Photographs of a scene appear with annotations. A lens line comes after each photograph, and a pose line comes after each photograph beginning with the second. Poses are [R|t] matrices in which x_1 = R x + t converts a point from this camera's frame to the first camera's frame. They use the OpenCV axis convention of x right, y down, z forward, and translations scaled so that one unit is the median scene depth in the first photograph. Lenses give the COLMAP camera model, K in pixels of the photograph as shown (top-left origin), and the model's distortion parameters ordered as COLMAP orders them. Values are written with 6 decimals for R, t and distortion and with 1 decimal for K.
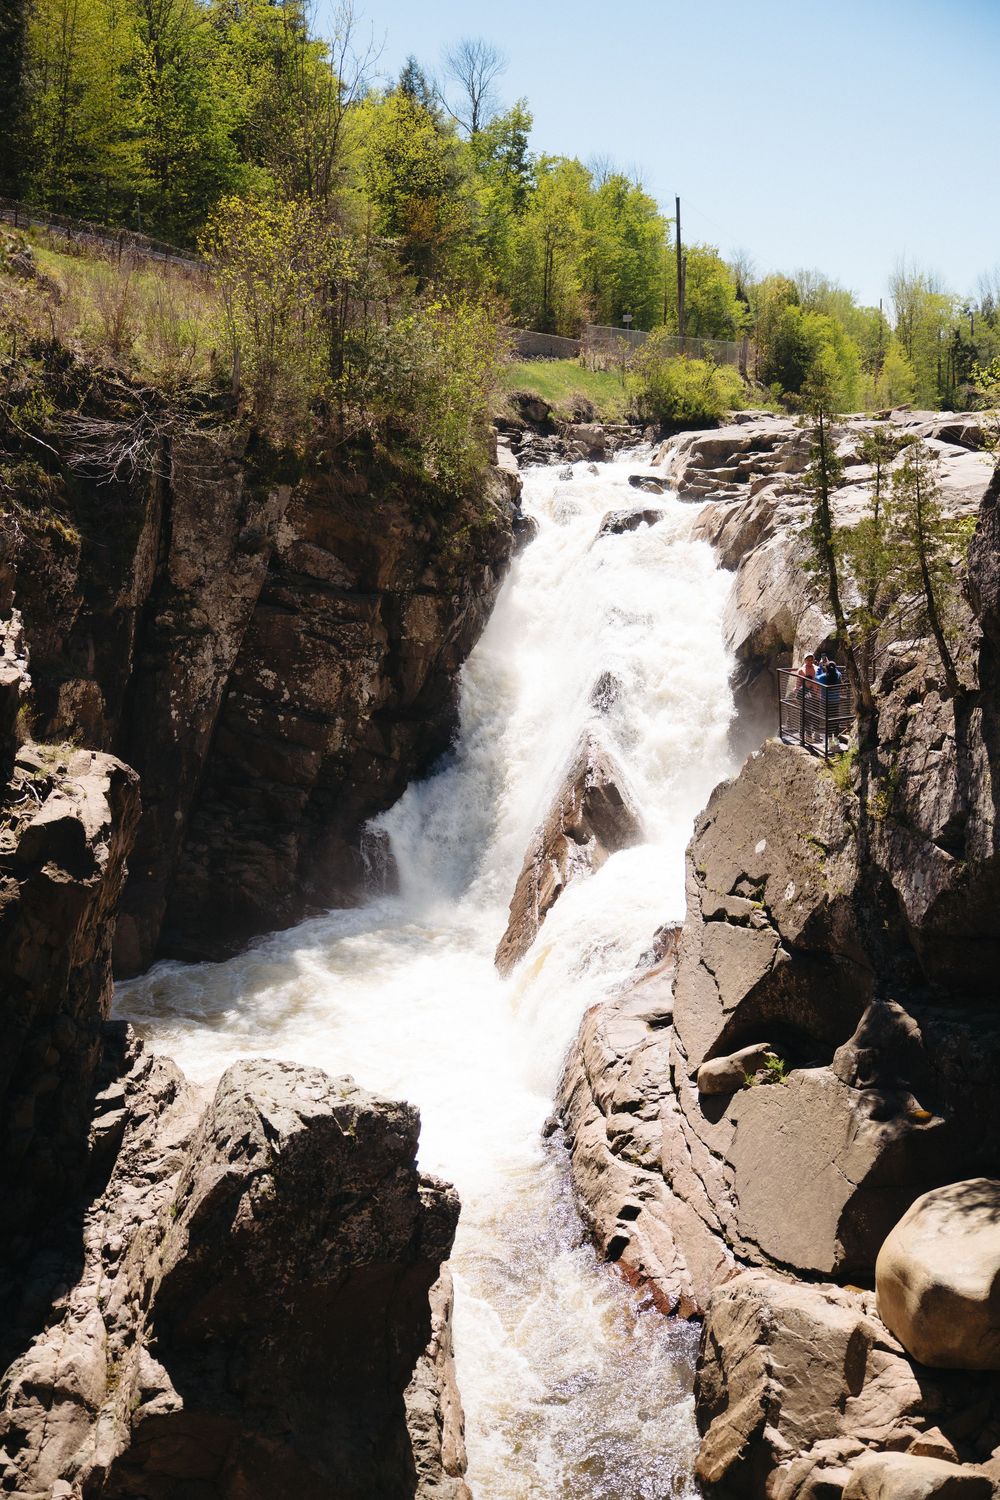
lens RADIAL K [[1576.2, 0, 500.0], [0, 1576.2, 750.0], [0, 0, 1]] dist [-0.003319, -0.003595]
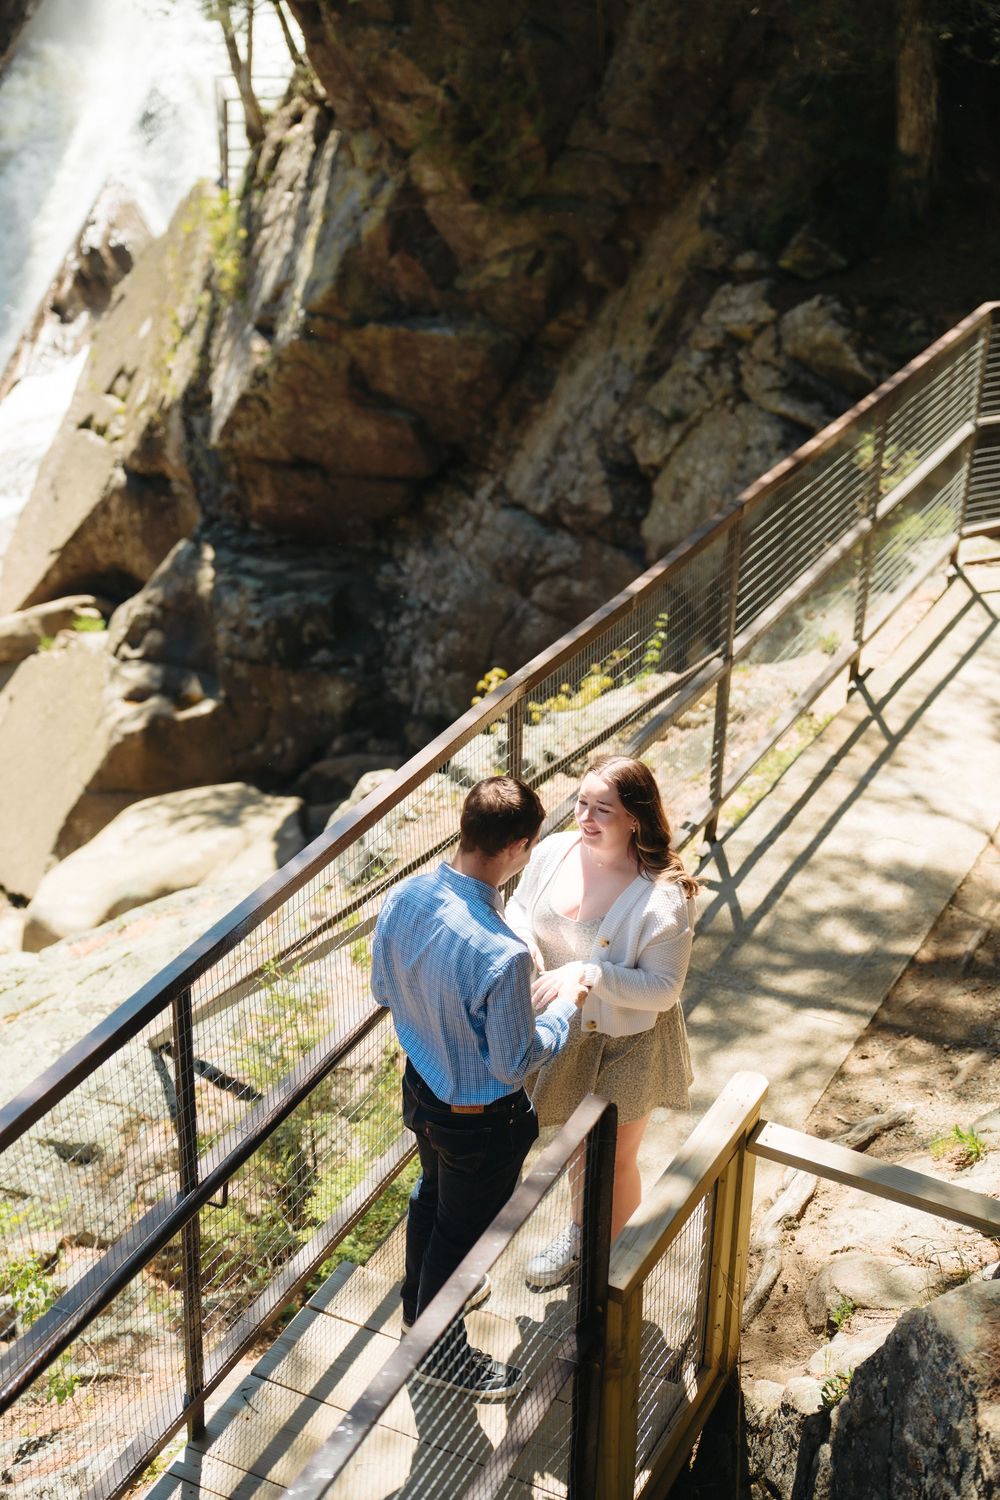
lens RADIAL K [[2025.7, 0, 500.0], [0, 2025.7, 750.0], [0, 0, 1]] dist [0.009530, 0.003750]
pose [[0.996822, 0.046956, 0.064351, 0.181577], [-0.061452, 0.967296, 0.246095, 0.006920], [-0.050691, -0.249268, 0.967107, 0.038669]]
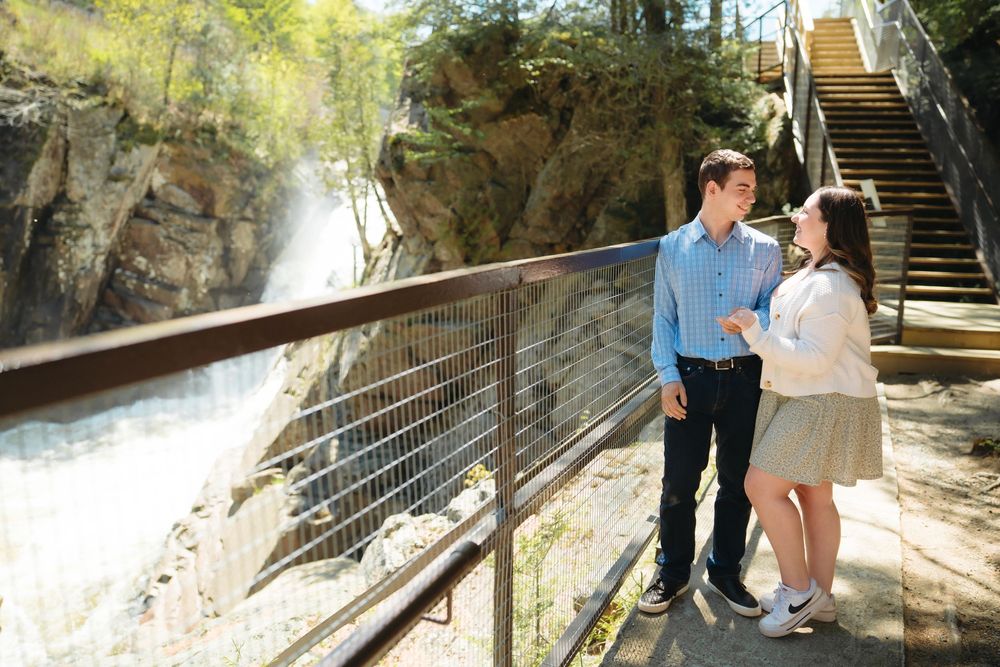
lens RADIAL K [[791.2, 0, 500.0], [0, 791.2, 333.5], [0, 0, 1]] dist [-0.003878, -0.001490]
pose [[0.995591, 0.052819, 0.077515, 0.188119], [-0.050334, 0.998165, -0.033672, 0.042748], [-0.079151, 0.029622, 0.996422, 0.135131]]
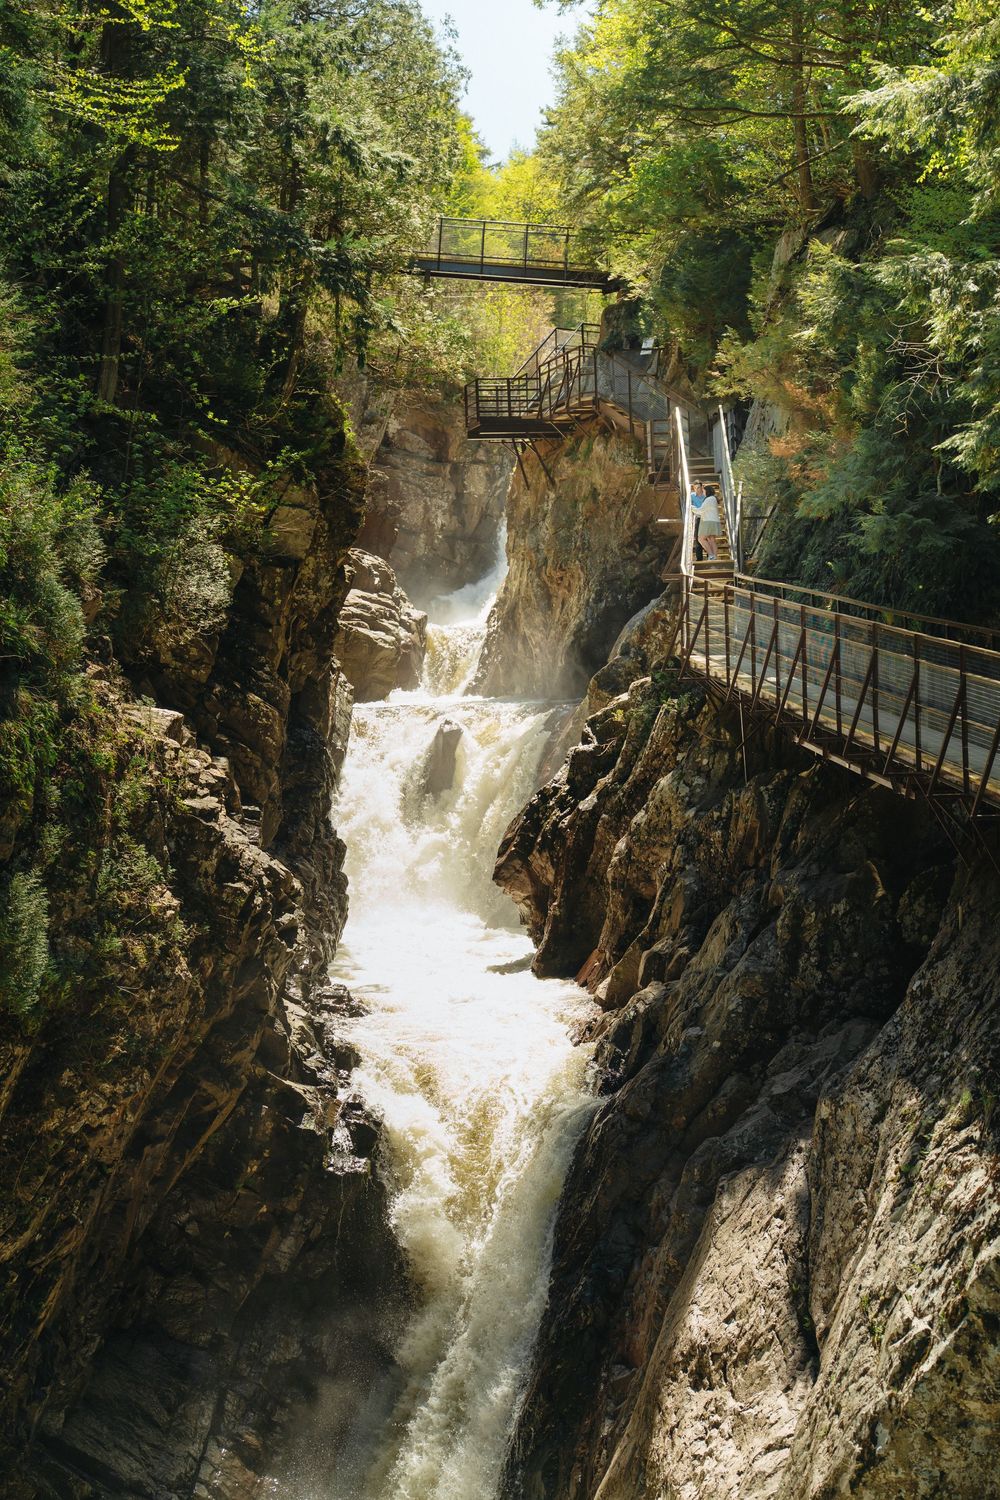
lens RADIAL K [[2487.0, 0, 500.0], [0, 2487.0, 750.0], [0, 0, 1]] dist [-0.001121, -0.058217]
pose [[0.990623, 0.002952, -0.136588, 0.365114], [-0.022333, 0.989818, -0.140579, 0.619324], [0.134783, 0.142312, 0.980602, -1.649545]]
